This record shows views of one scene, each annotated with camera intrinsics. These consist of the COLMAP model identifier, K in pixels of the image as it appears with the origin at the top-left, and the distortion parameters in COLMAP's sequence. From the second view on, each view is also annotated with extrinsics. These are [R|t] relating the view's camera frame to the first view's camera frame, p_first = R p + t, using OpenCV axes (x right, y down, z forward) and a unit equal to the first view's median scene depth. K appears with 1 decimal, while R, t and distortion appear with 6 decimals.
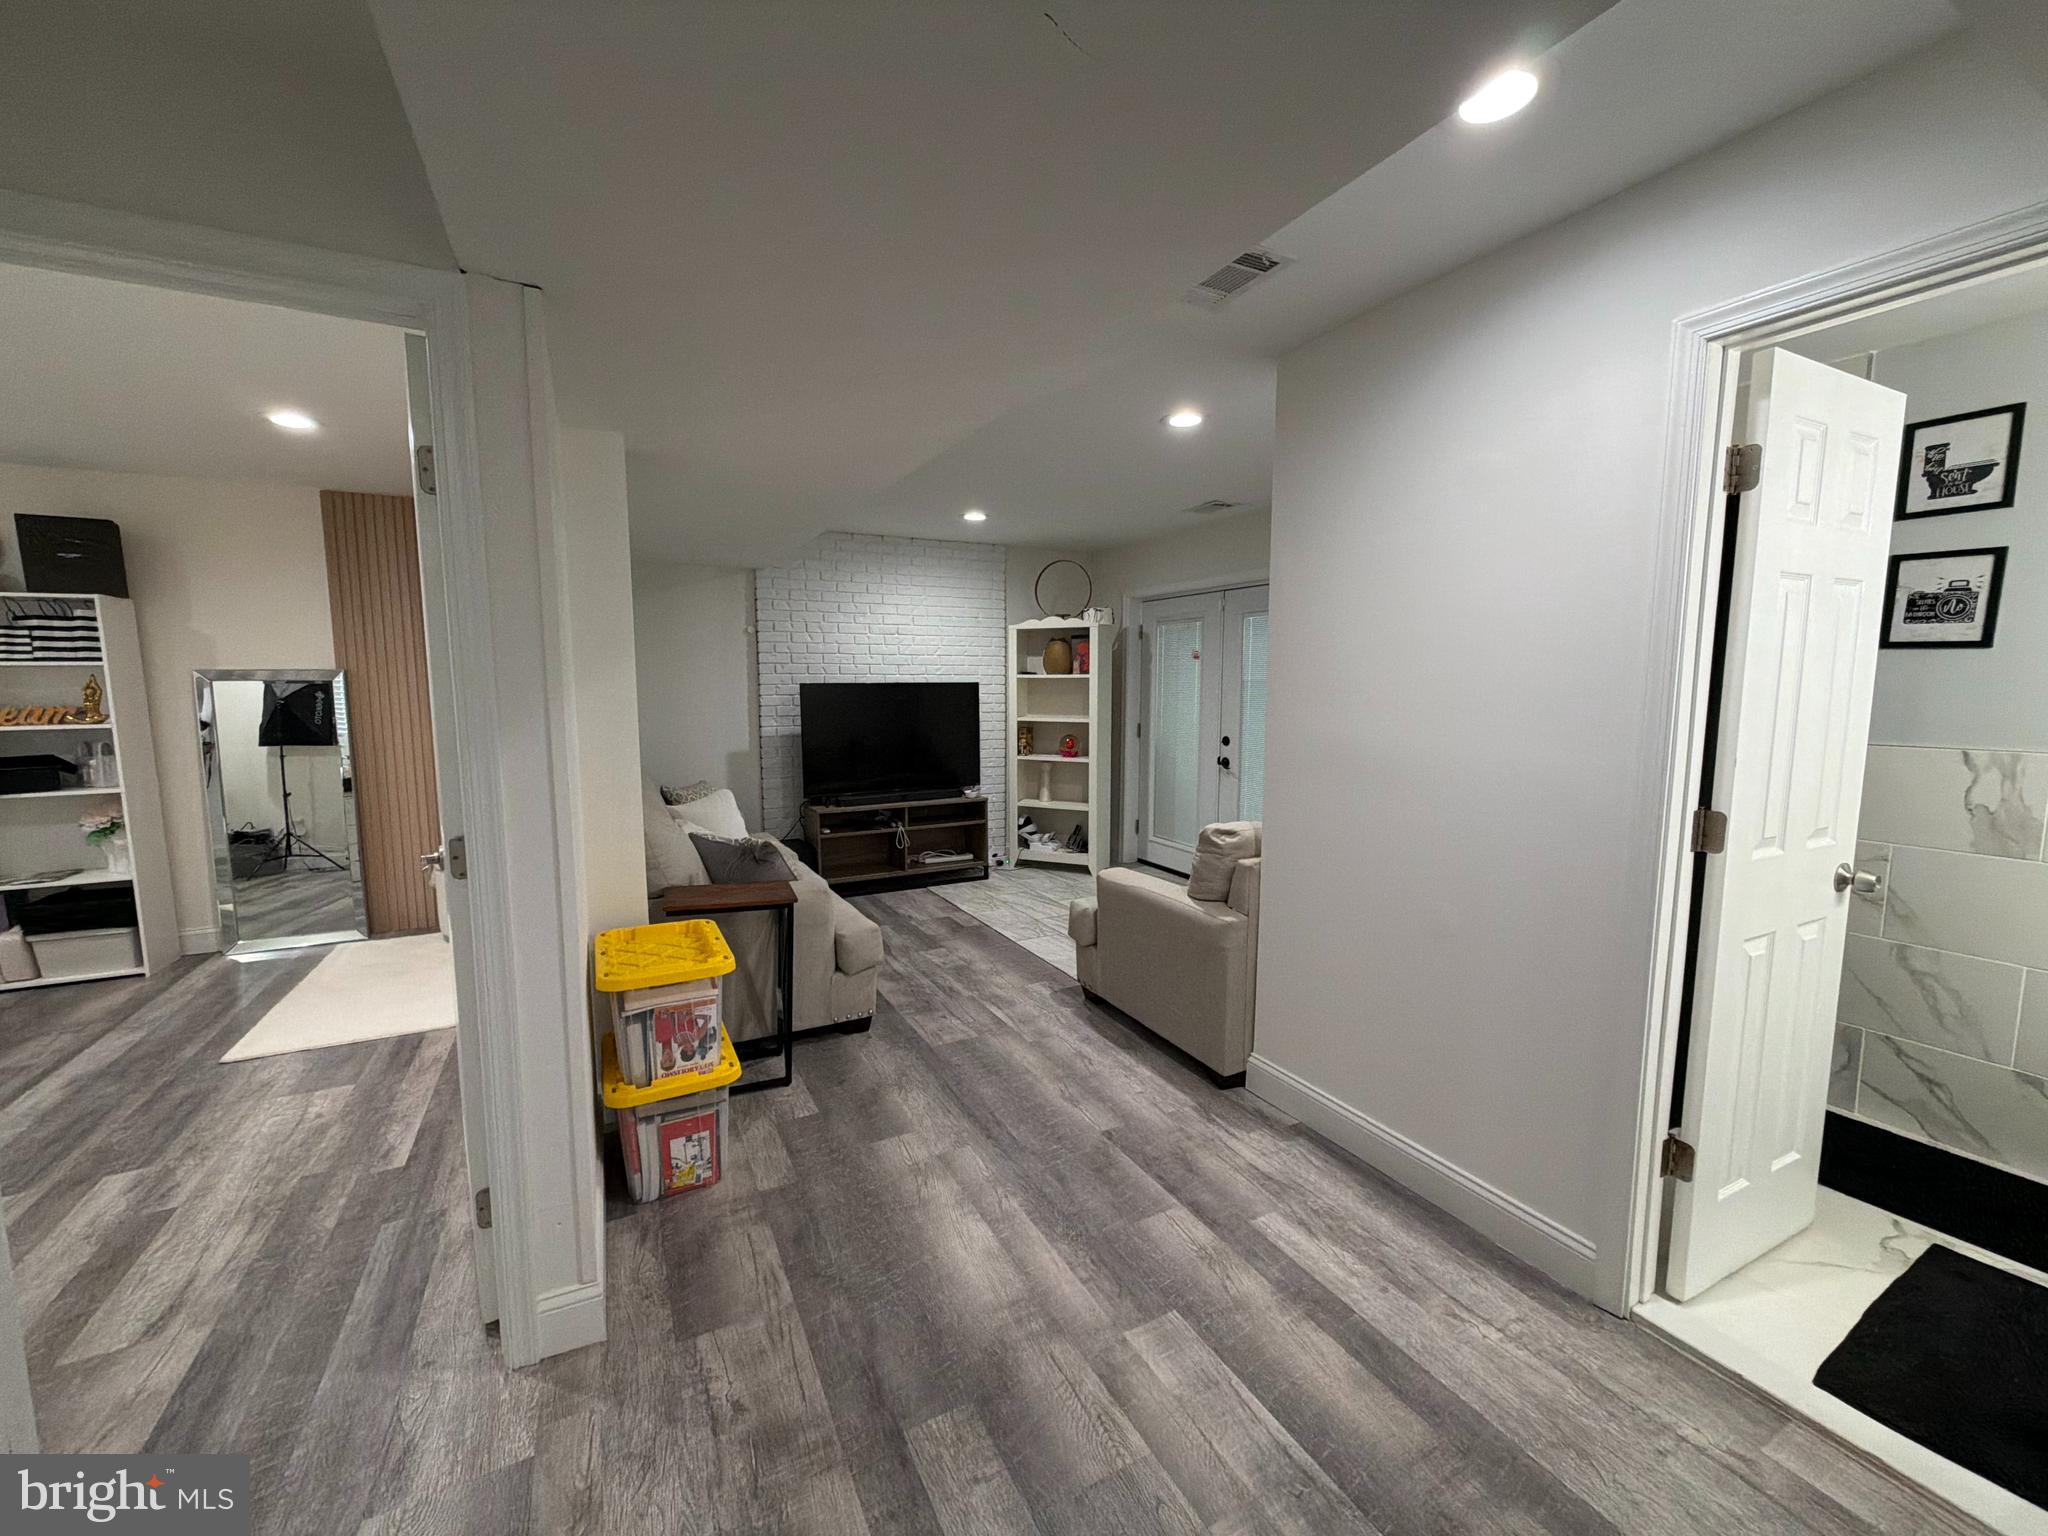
lens RADIAL K [[810.8, 0, 1023.9], [0, 810.8, 775.1], [0, 0, 1]] dist [-0.001063, 0.000324]
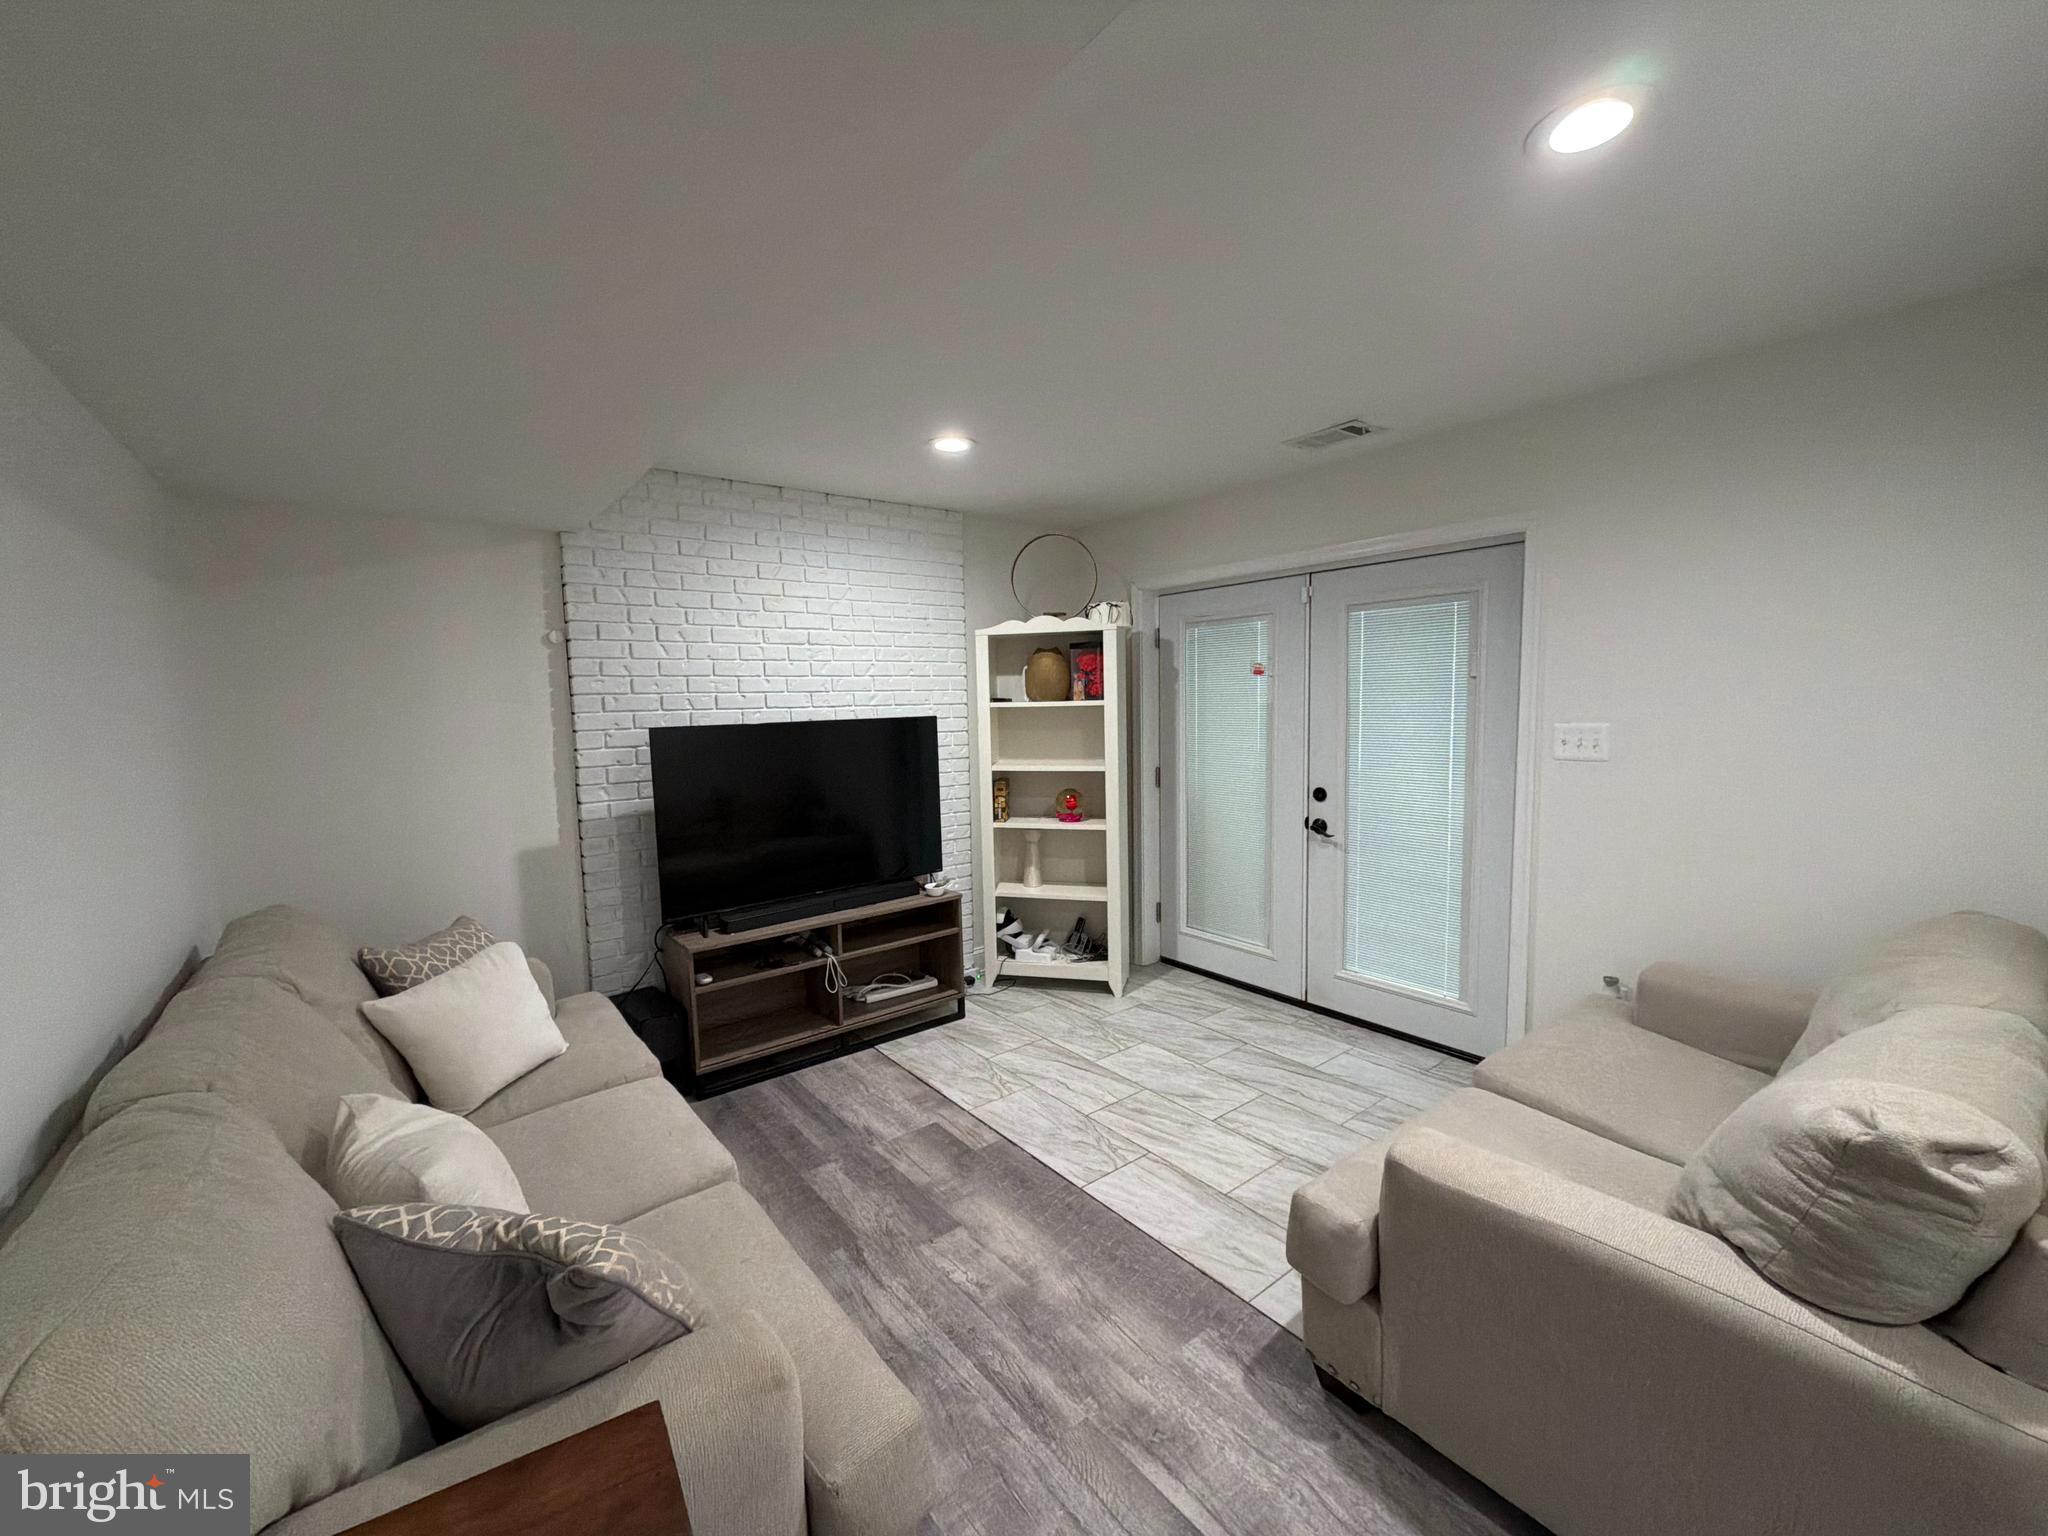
lens RADIAL K [[810.8, 0, 1021.2], [0, 810.8, 770.8], [0, 0, 1]] dist [-0.001063, 0.000324]
pose [[0.984160, -0.037490, 0.173276, -0.113387], [0.042318, 0.998810, -0.024249, -0.055843], [-0.172160, 0.031197, 0.984575, 0.374484]]
